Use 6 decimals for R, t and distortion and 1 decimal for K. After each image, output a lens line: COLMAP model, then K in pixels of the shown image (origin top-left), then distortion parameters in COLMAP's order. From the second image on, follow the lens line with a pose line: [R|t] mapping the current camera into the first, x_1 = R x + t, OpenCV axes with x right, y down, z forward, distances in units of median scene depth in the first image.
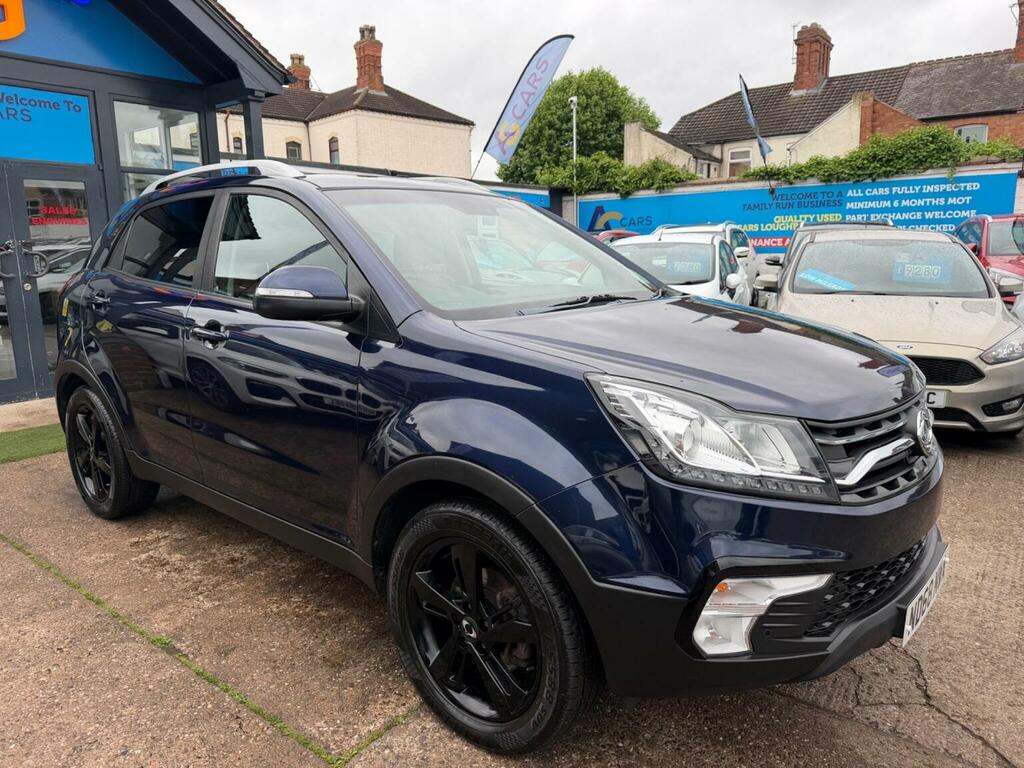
lens RADIAL K [[715.0, 0, 503.7], [0, 715.0, 385.8], [0, 0, 1]] dist [0.018155, -0.021420]
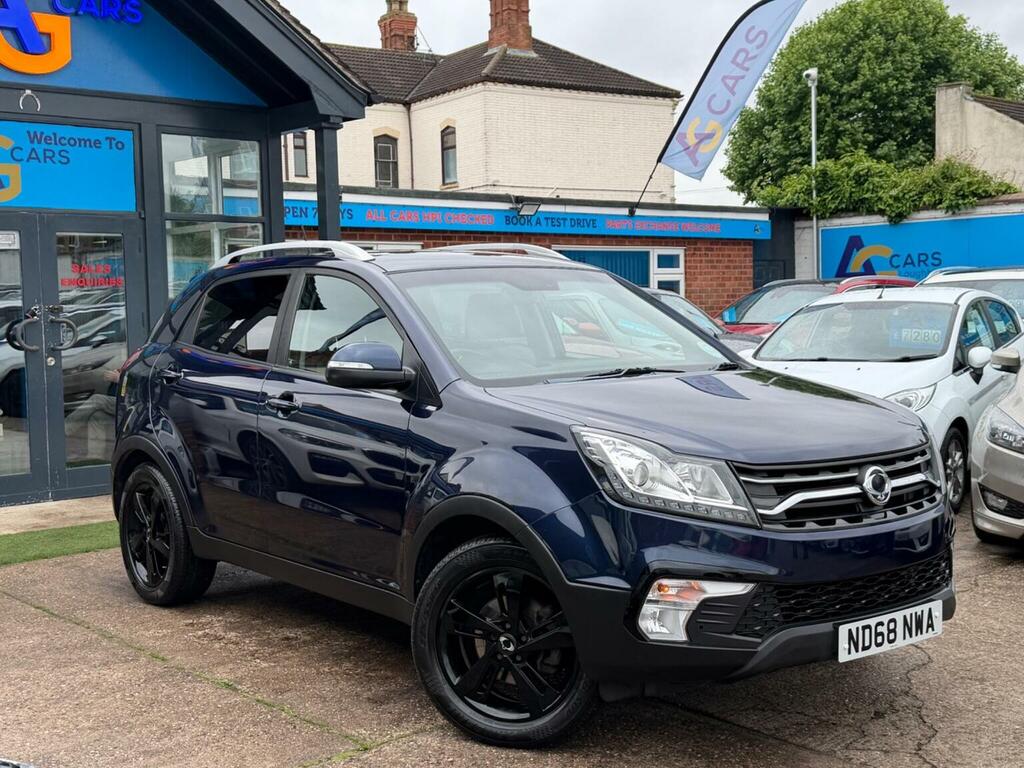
lens RADIAL K [[1296.1, 0, 510.4], [0, 1296.1, 389.0], [0, 0, 1]] dist [0.081339, 0.000000]
pose [[0.983504, 0.007071, -0.180747, 0.169449], [-0.028805, 0.992607, -0.117906, 0.076684], [0.178577, 0.121167, 0.976437, -0.509677]]
